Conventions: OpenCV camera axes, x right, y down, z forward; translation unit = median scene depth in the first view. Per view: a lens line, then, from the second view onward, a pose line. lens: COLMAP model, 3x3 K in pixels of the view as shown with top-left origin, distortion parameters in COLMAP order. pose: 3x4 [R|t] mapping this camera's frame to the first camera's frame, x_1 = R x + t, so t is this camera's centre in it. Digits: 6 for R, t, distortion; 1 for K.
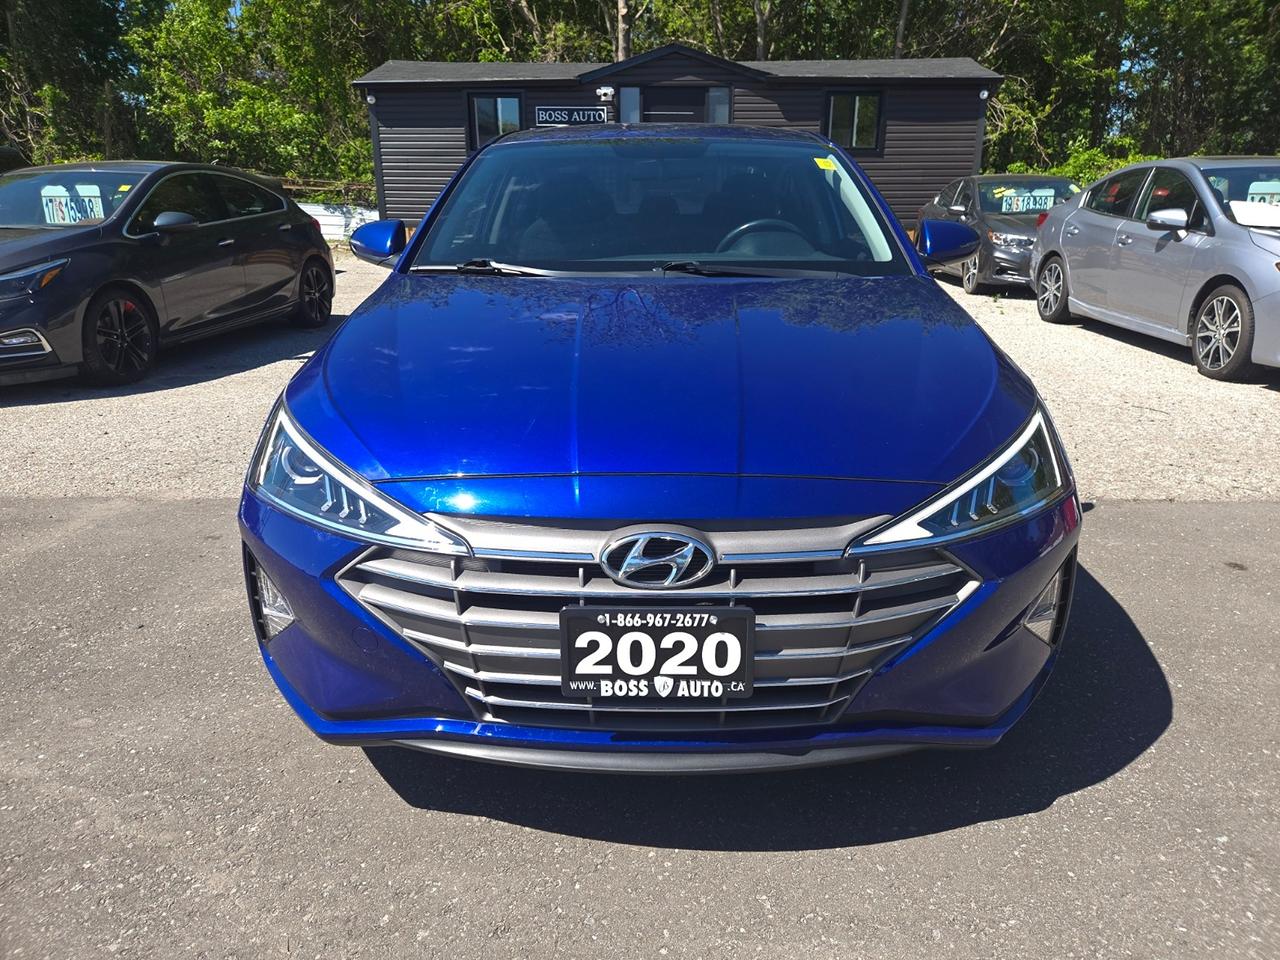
lens RADIAL K [[889.0, 0, 641.1], [0, 889.0, 479.6], [0, 0, 1]] dist [0.027453, -0.027630]
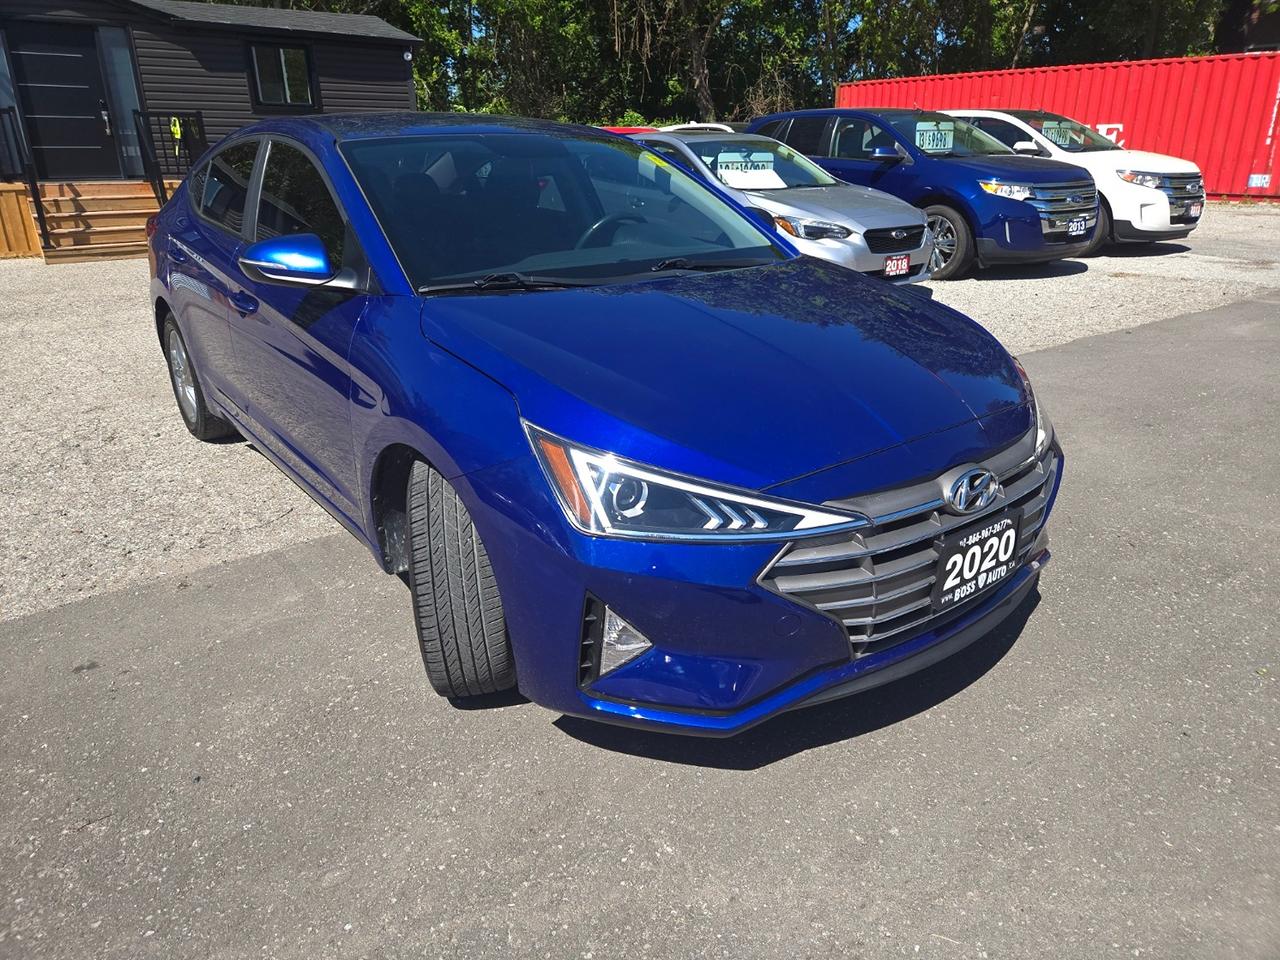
lens RADIAL K [[889.0, 0, 644.1], [0, 889.0, 482.0], [0, 0, 1]] dist [0.027453, -0.027630]
pose [[0.765808, -0.227598, 0.601447, -1.145534], [0.194706, 0.973438, 0.120452, -0.179359], [-0.612885, 0.024862, 0.789781, 0.223454]]
